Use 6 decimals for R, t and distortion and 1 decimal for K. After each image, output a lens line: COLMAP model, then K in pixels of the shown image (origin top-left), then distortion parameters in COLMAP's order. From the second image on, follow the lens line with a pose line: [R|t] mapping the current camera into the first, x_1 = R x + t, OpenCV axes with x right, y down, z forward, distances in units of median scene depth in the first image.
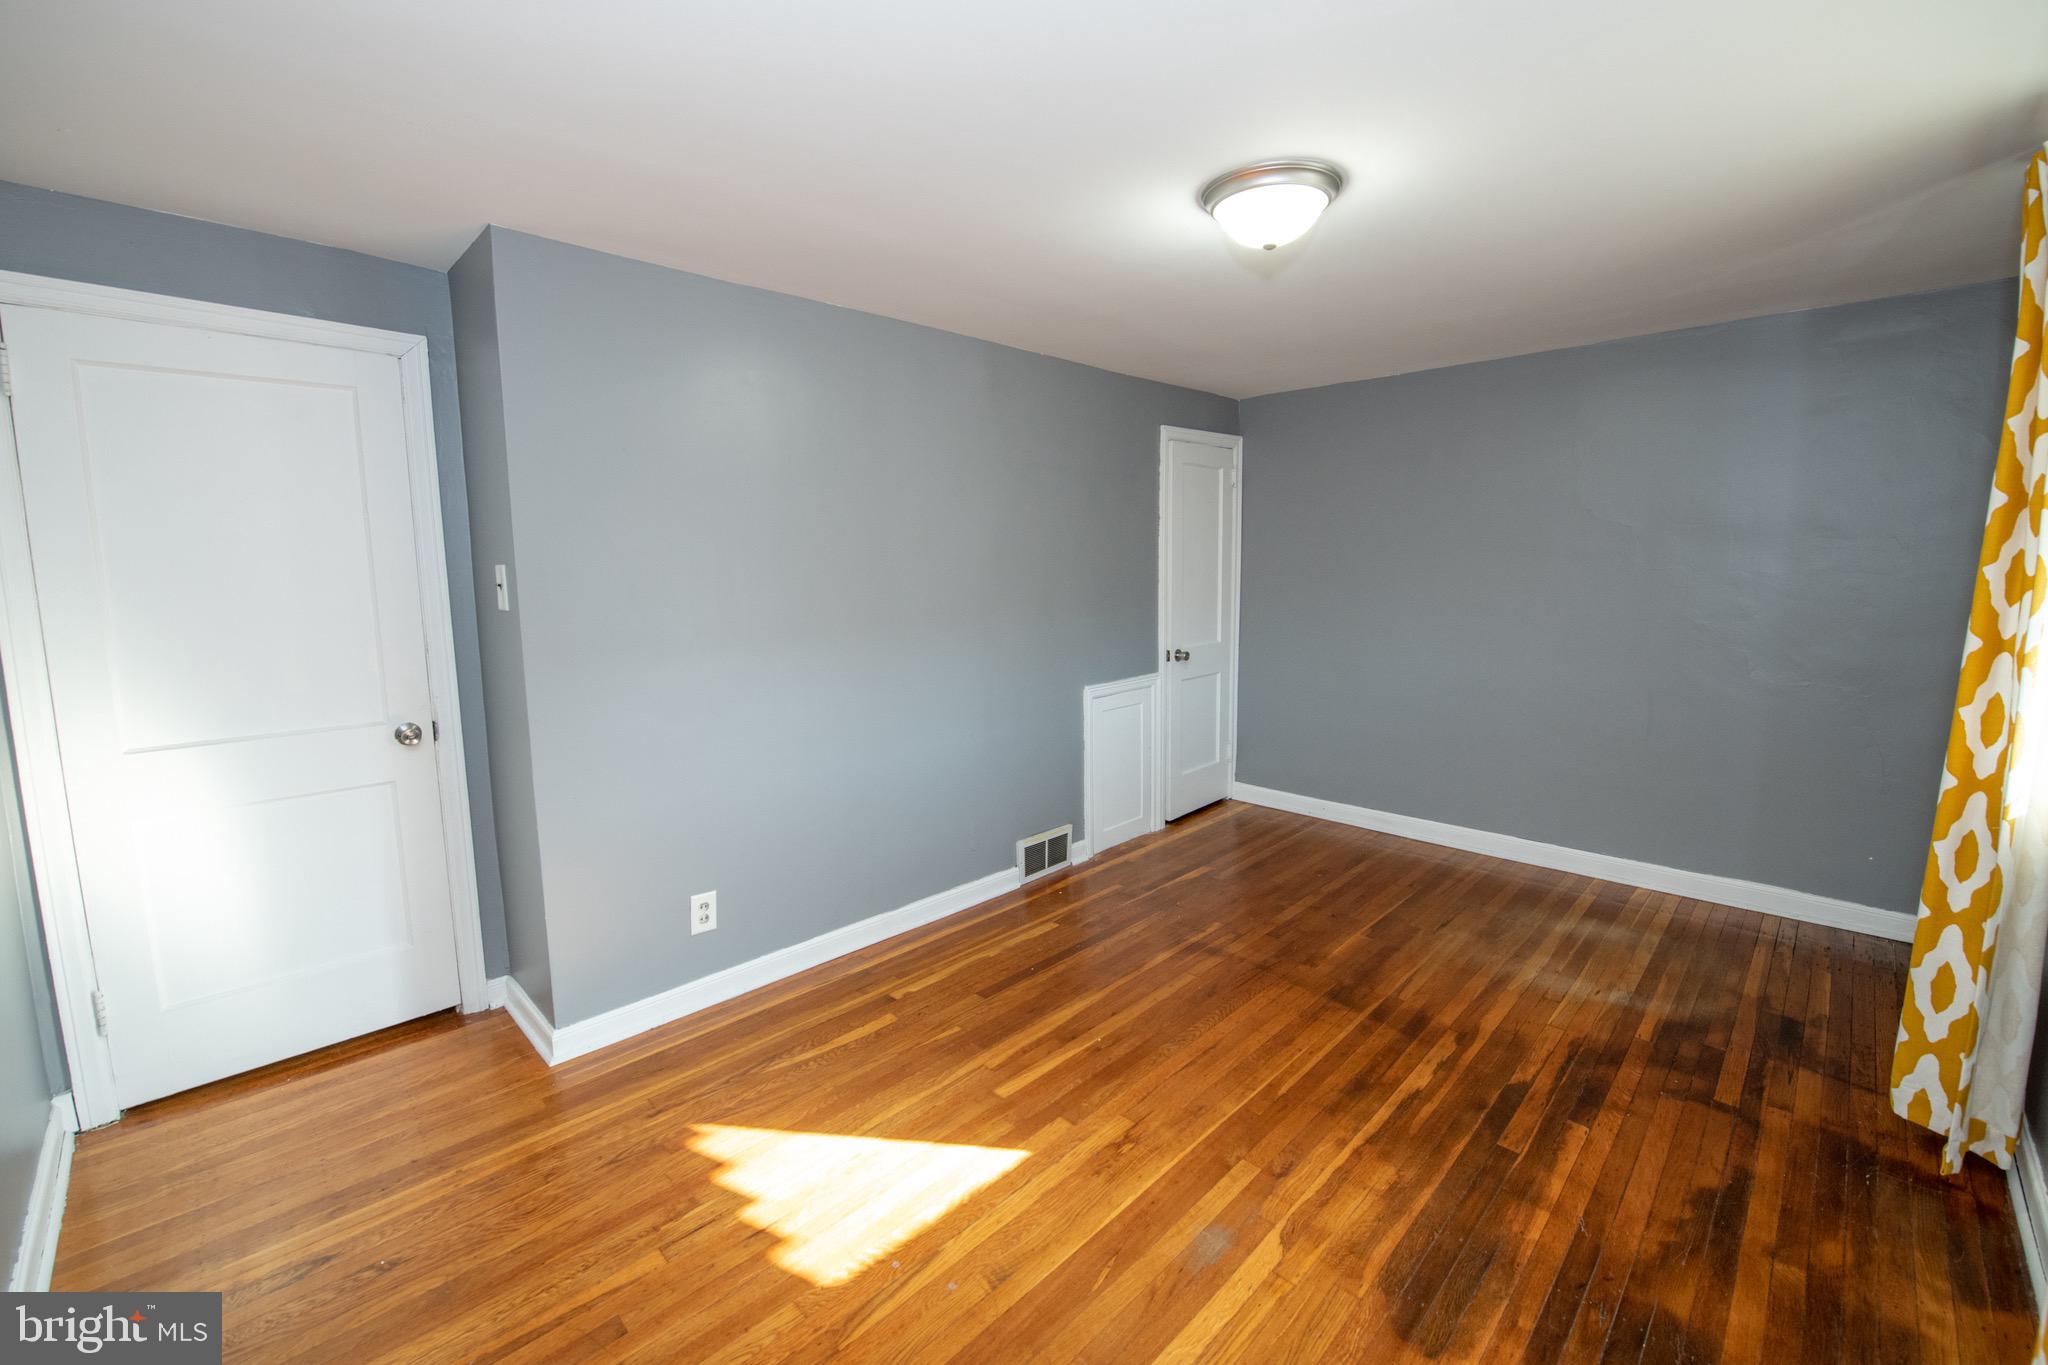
lens RADIAL K [[847.2, 0, 1033.2], [0, 847.2, 667.5], [0, 0, 1]] dist [-0.010028, -0.000786]
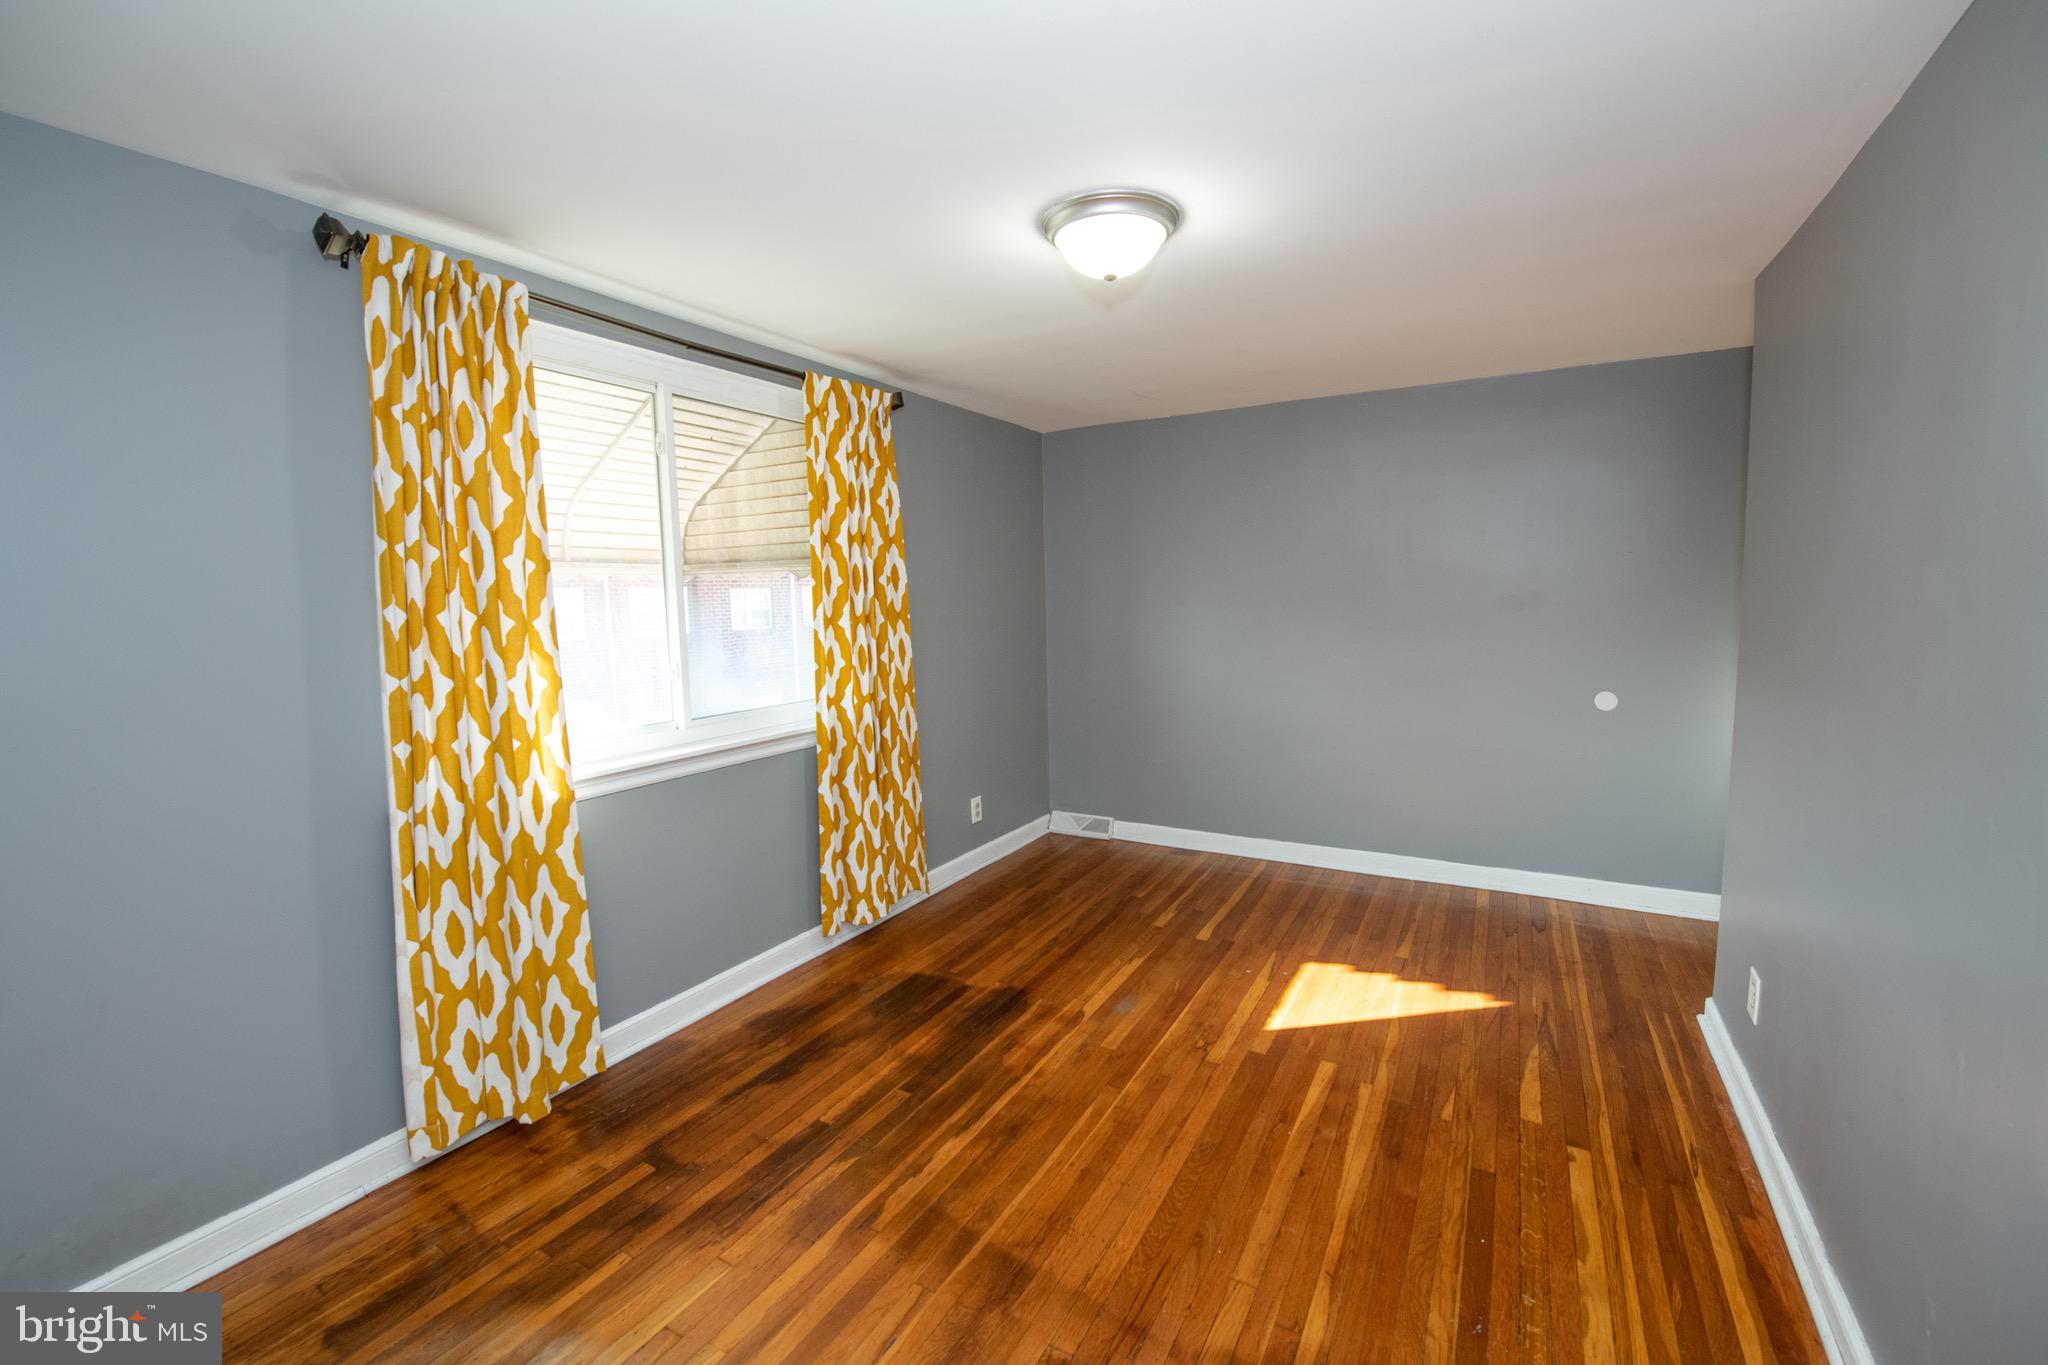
lens RADIAL K [[847.2, 0, 1033.2], [0, 847.2, 667.5], [0, 0, 1]] dist [-0.010028, -0.000786]
pose [[-0.967829, 0.051331, -0.246319, 0.512933], [-0.001431, 0.977830, 0.209395, -0.209845], [0.251607, 0.203011, -0.946298, 1.616792]]
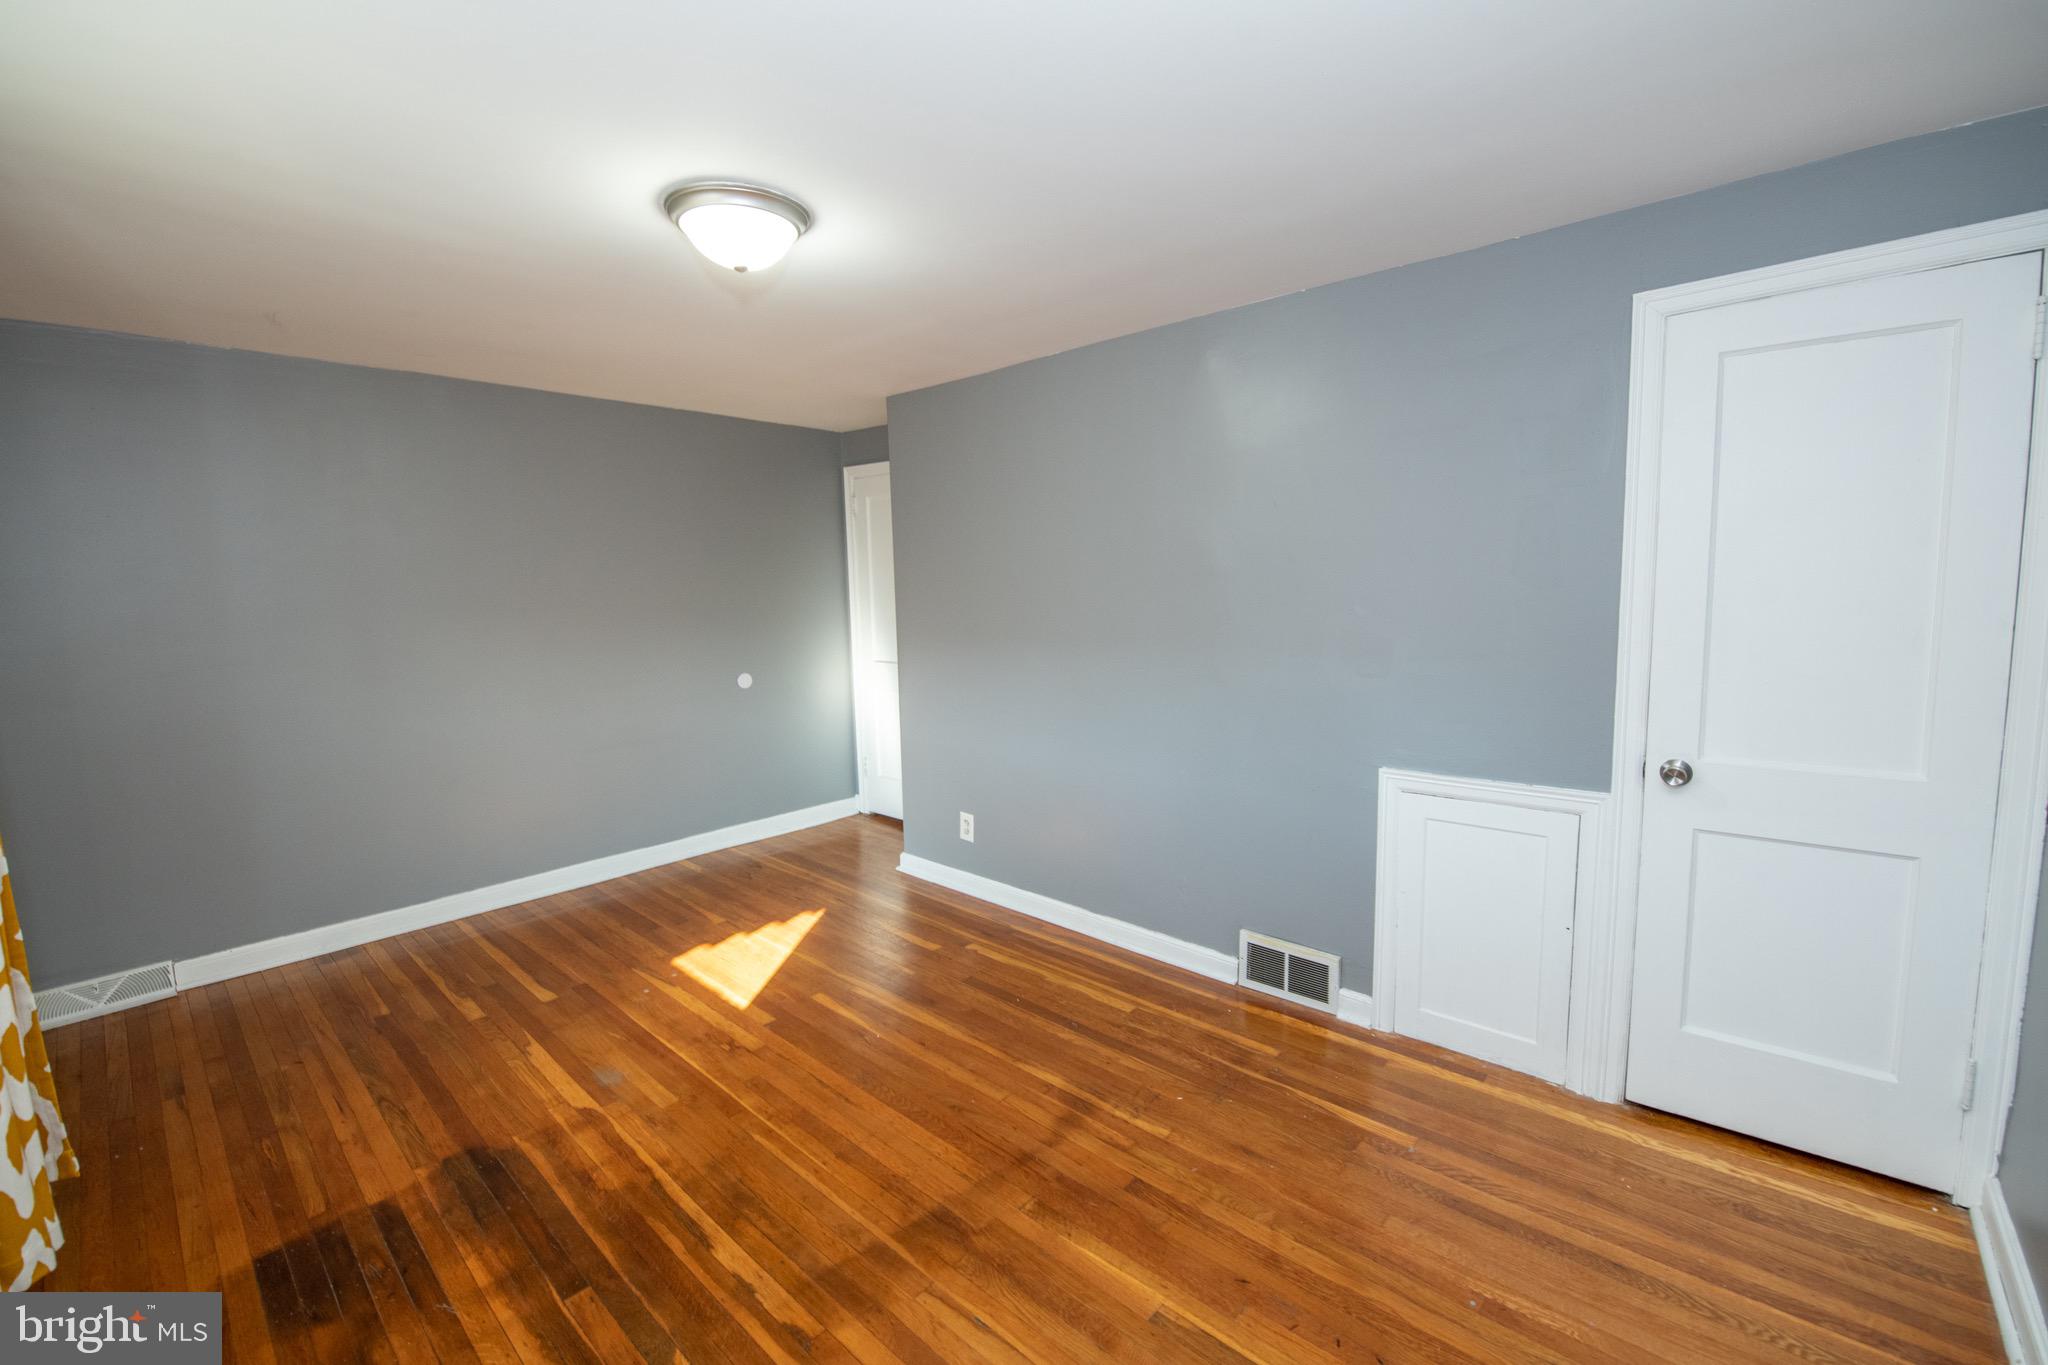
lens RADIAL K [[847.2, 0, 1033.2], [0, 847.2, 667.5], [0, 0, 1]] dist [-0.010028, -0.000786]
pose [[0.041036, 0.108701, -0.993227, 1.063929], [-0.102258, 0.989302, 0.104047, -0.146399], [0.993911, 0.097296, 0.051712, 1.062435]]
